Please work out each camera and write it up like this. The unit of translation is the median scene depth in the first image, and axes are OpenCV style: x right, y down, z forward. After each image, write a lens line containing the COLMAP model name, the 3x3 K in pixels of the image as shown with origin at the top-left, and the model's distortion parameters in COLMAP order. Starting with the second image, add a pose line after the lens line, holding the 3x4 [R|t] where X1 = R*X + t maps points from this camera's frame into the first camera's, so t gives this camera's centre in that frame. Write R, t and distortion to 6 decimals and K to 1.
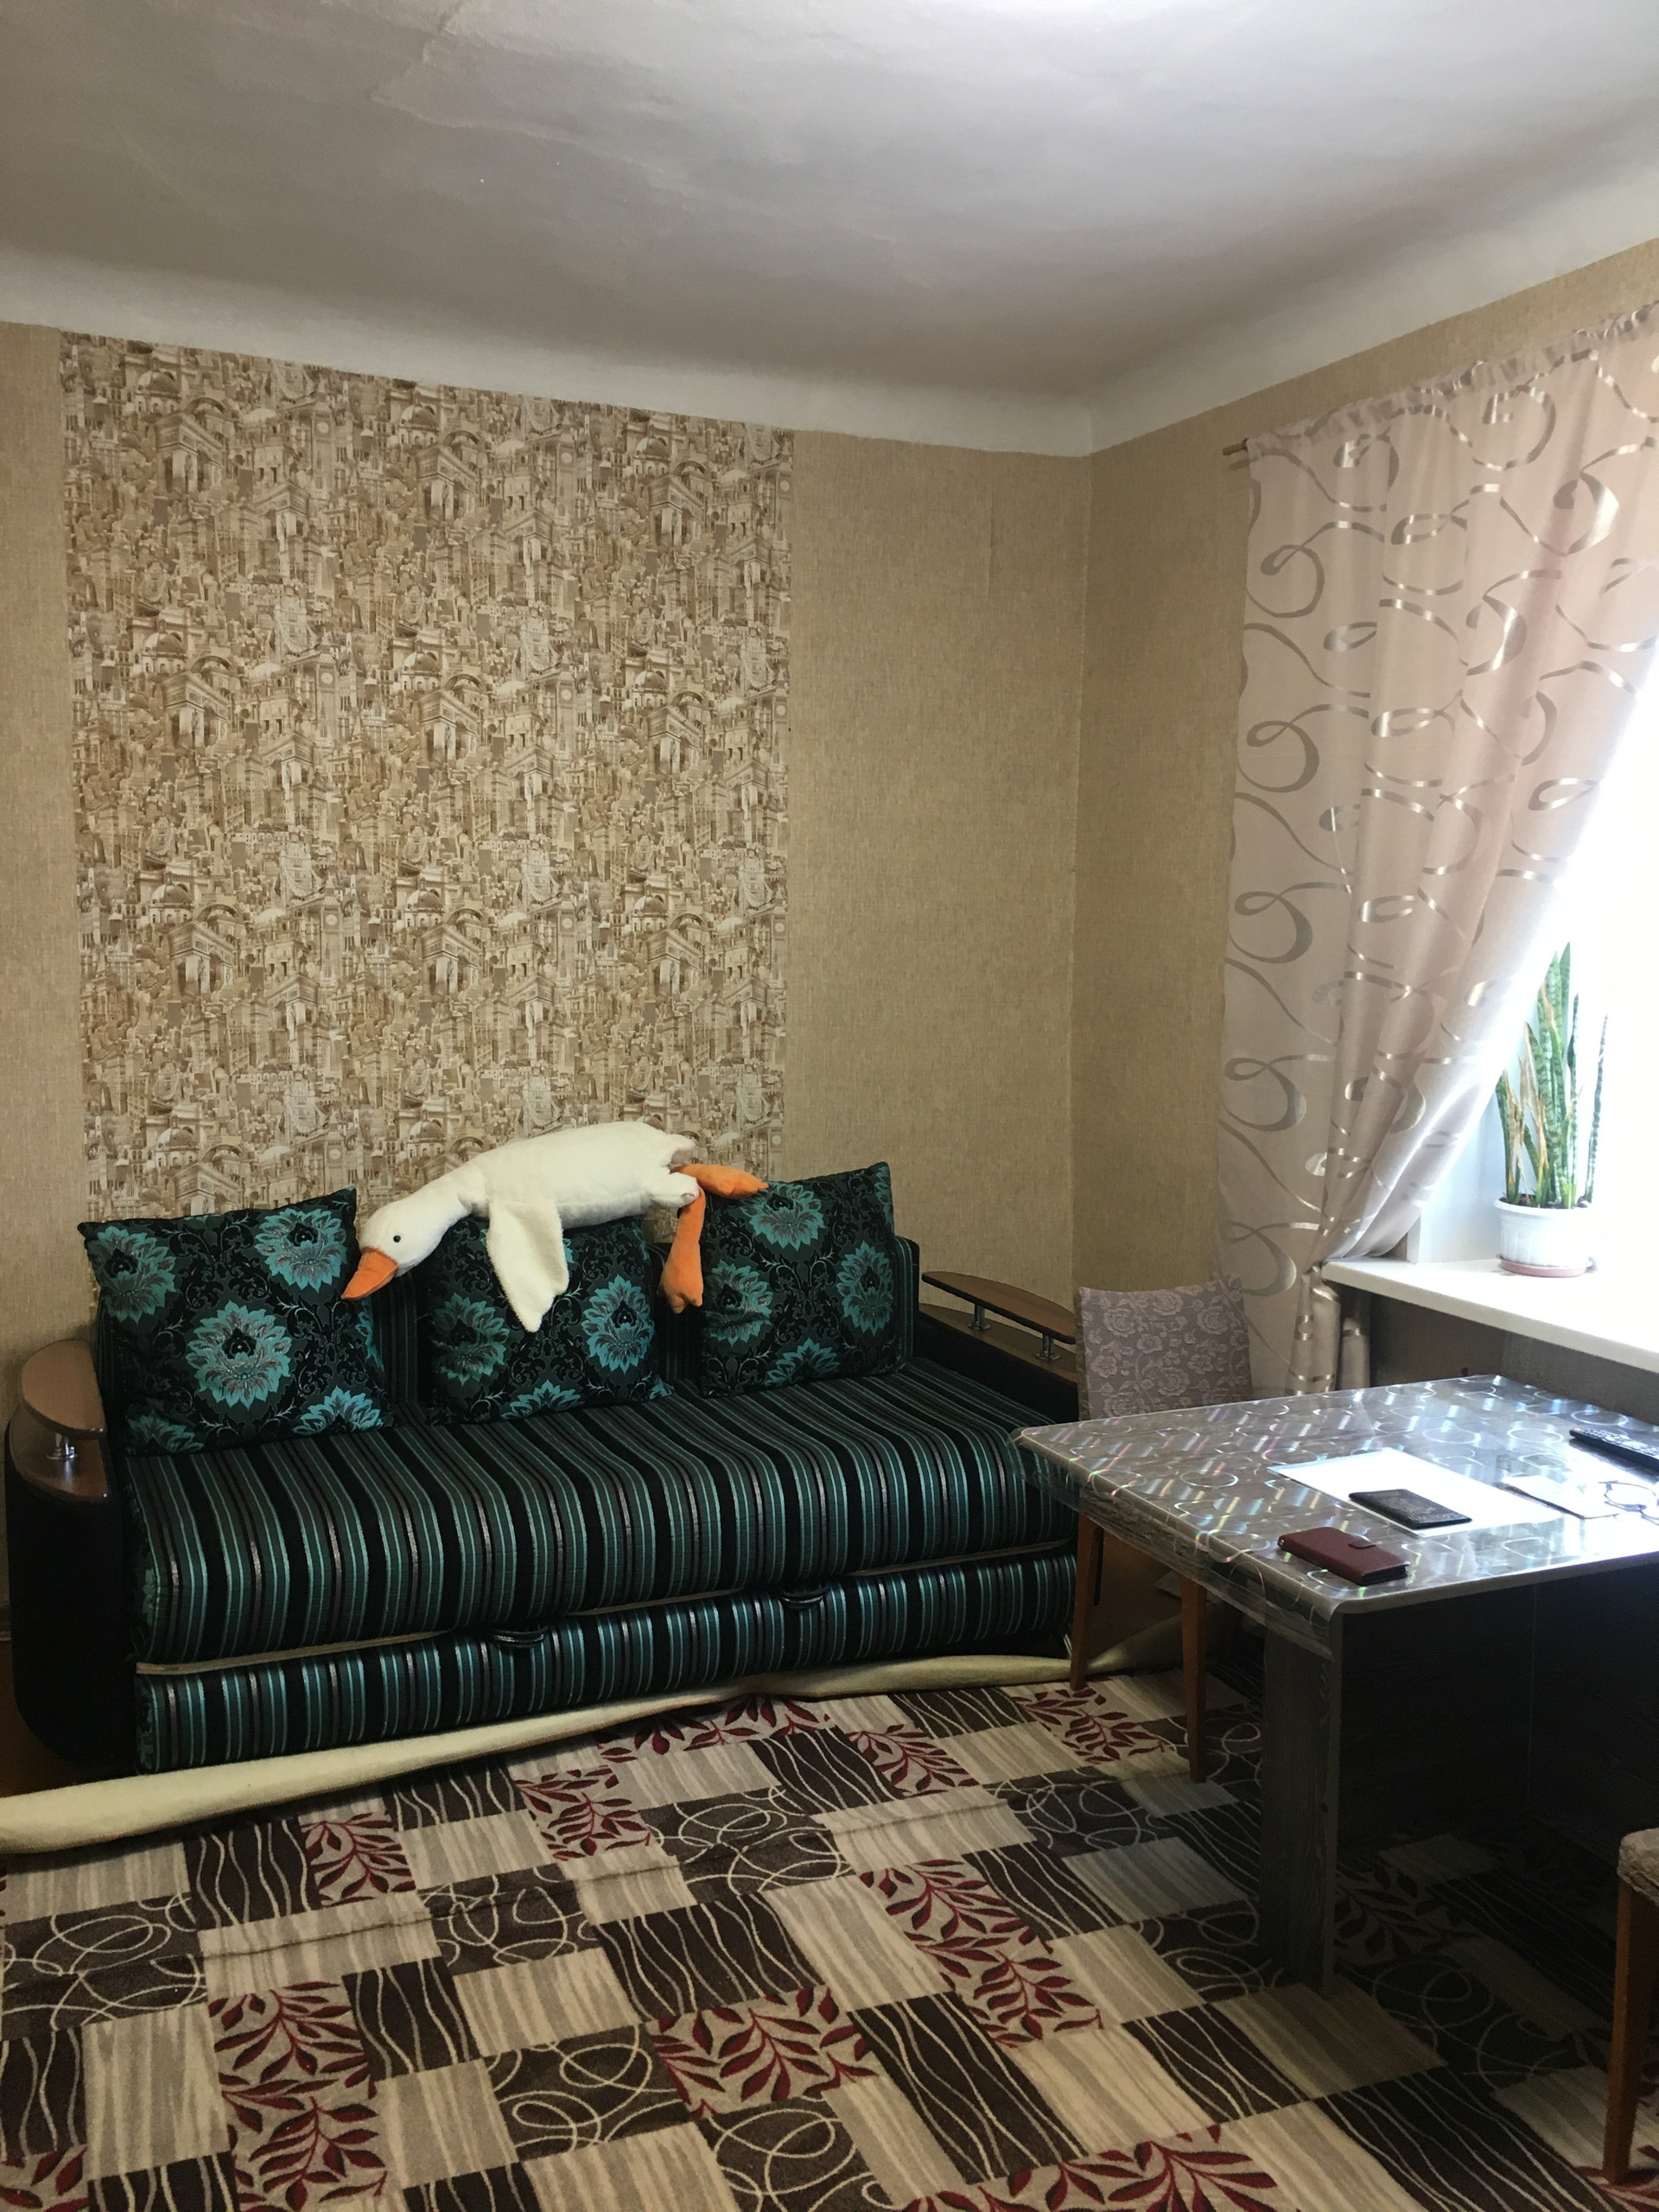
lens RADIAL K [[1872.6, 0, 822.4], [0, 1872.6, 1114.9], [0, 0, 1]] dist [0.077257, -0.095261]
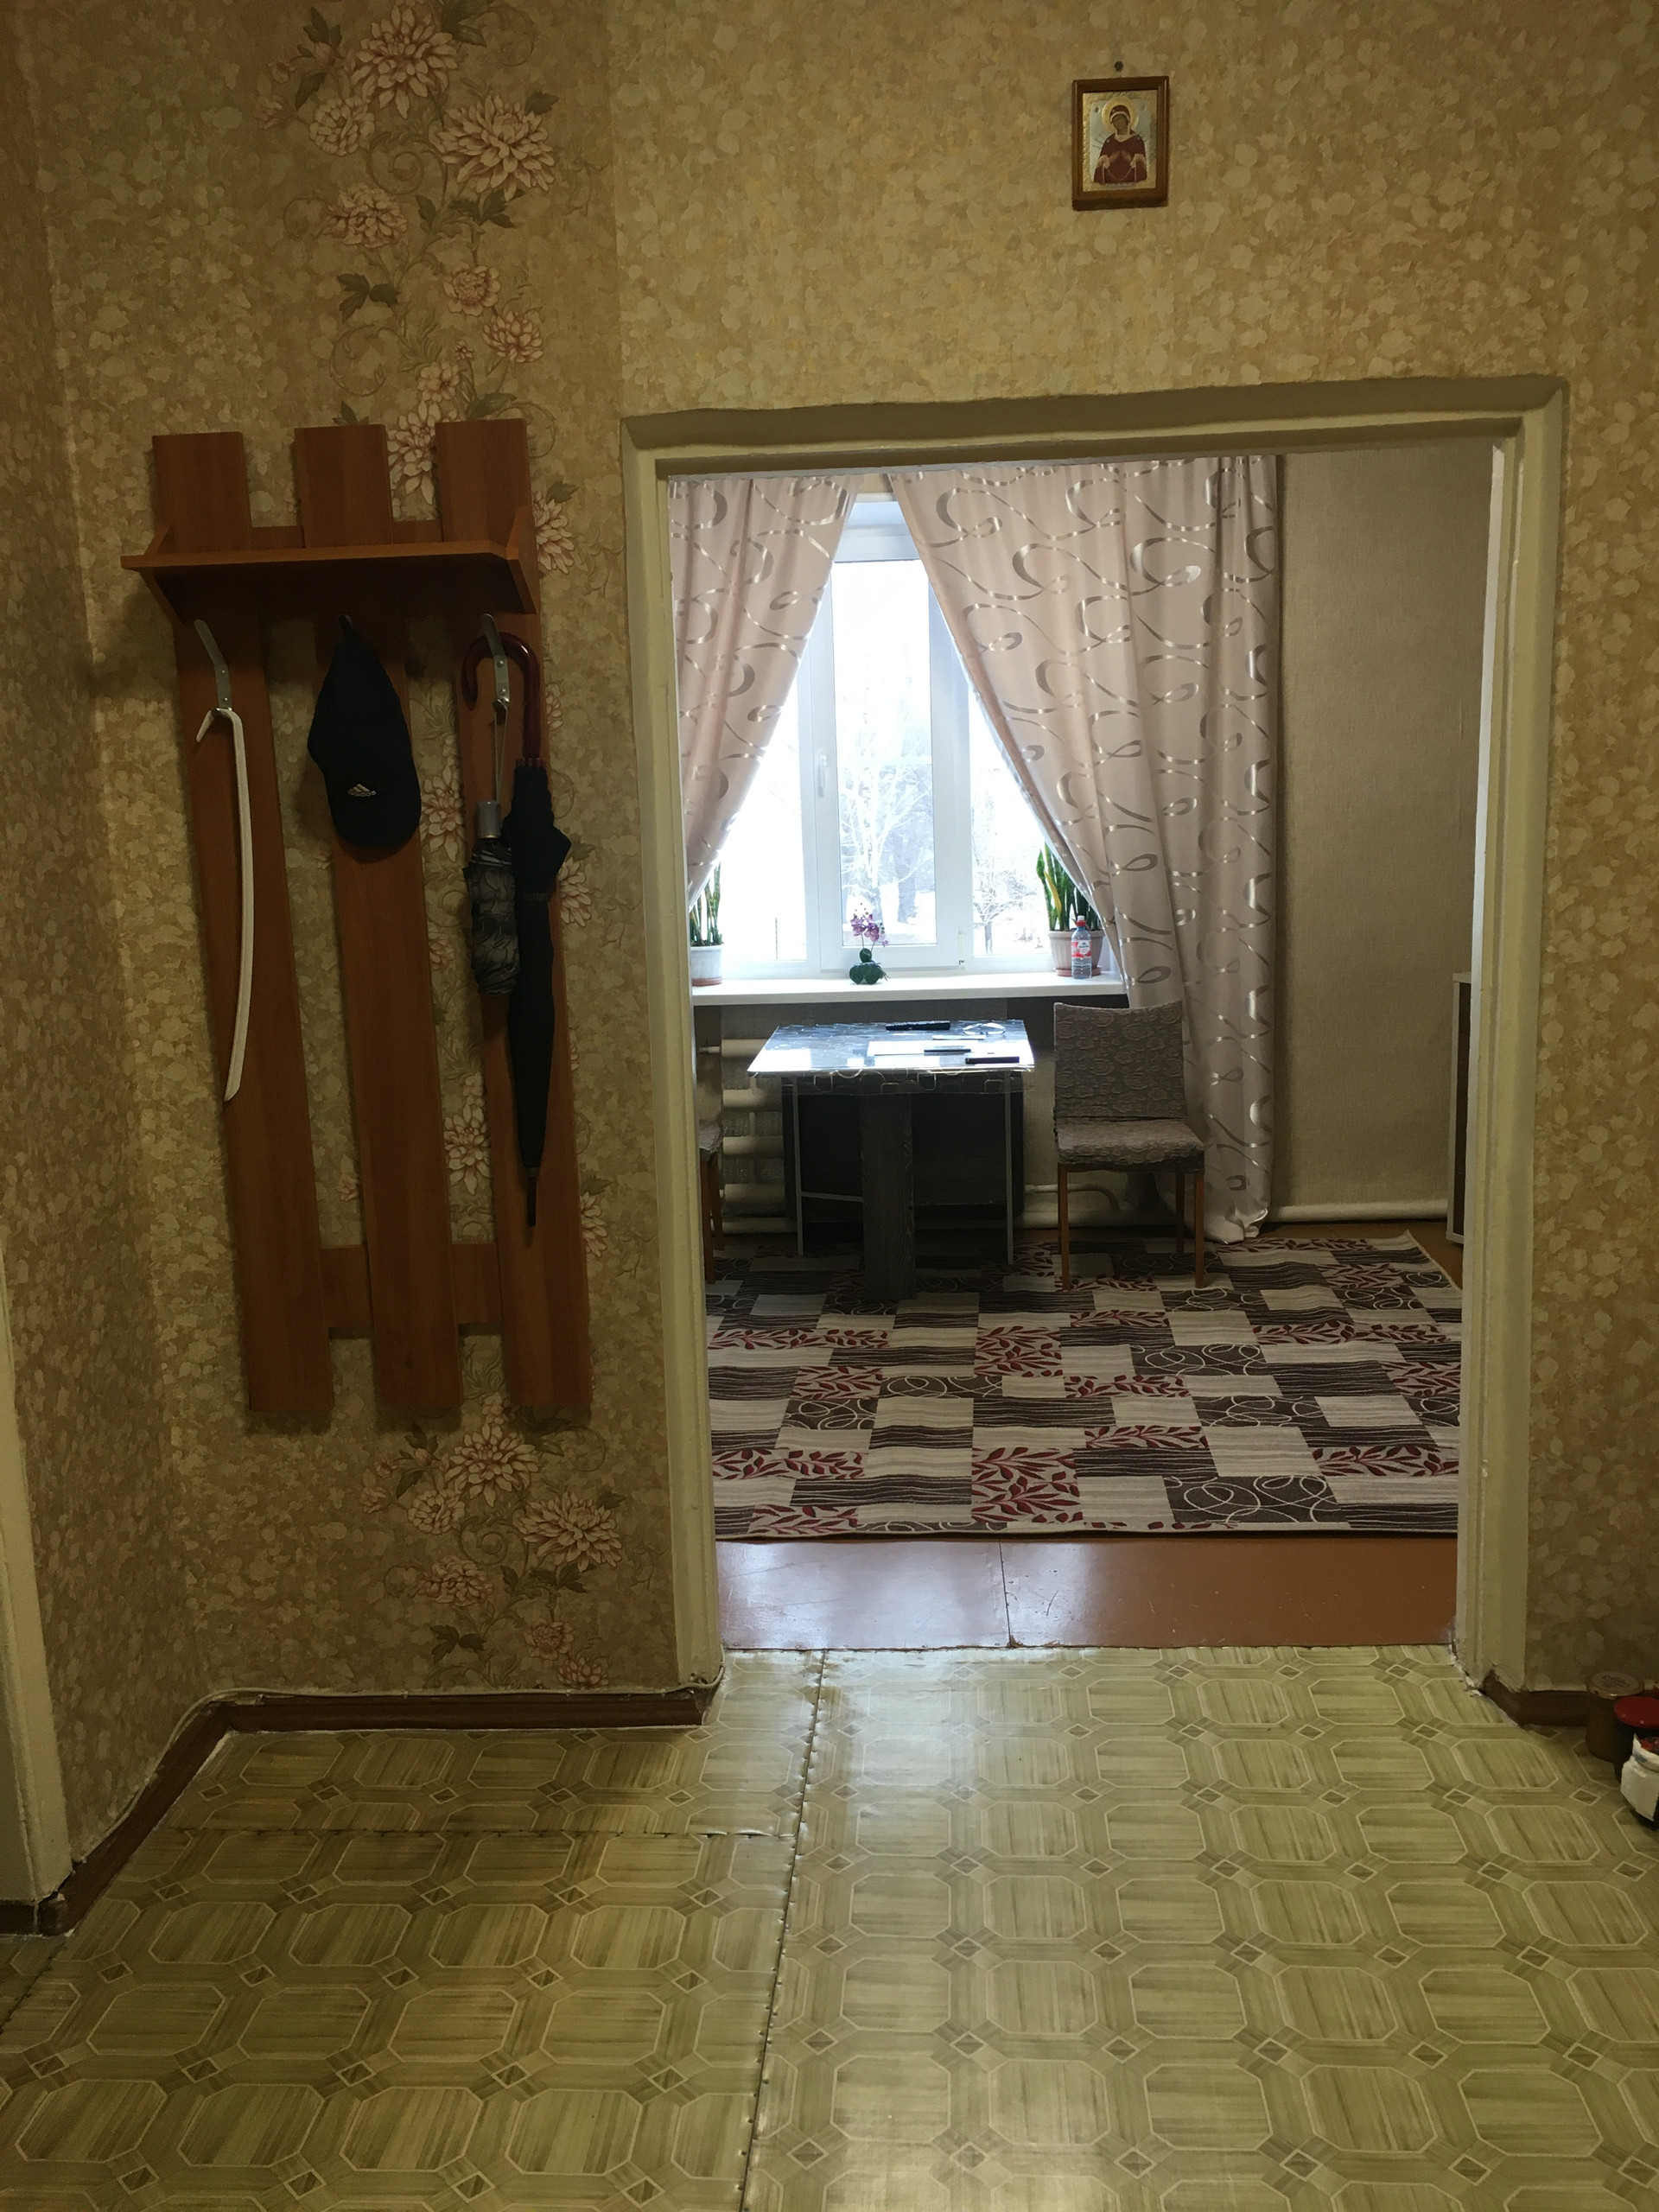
lens RADIAL K [[1872.6, 0, 814.0], [0, 1872.6, 1110.6], [0, 0, 1]] dist [0.077257, -0.095261]
pose [[0.464283, -0.165694, 0.870050, -1.564177], [0.129414, 0.984493, 0.118429, -0.044483], [-0.876181, 0.057612, 0.478527, 0.543996]]
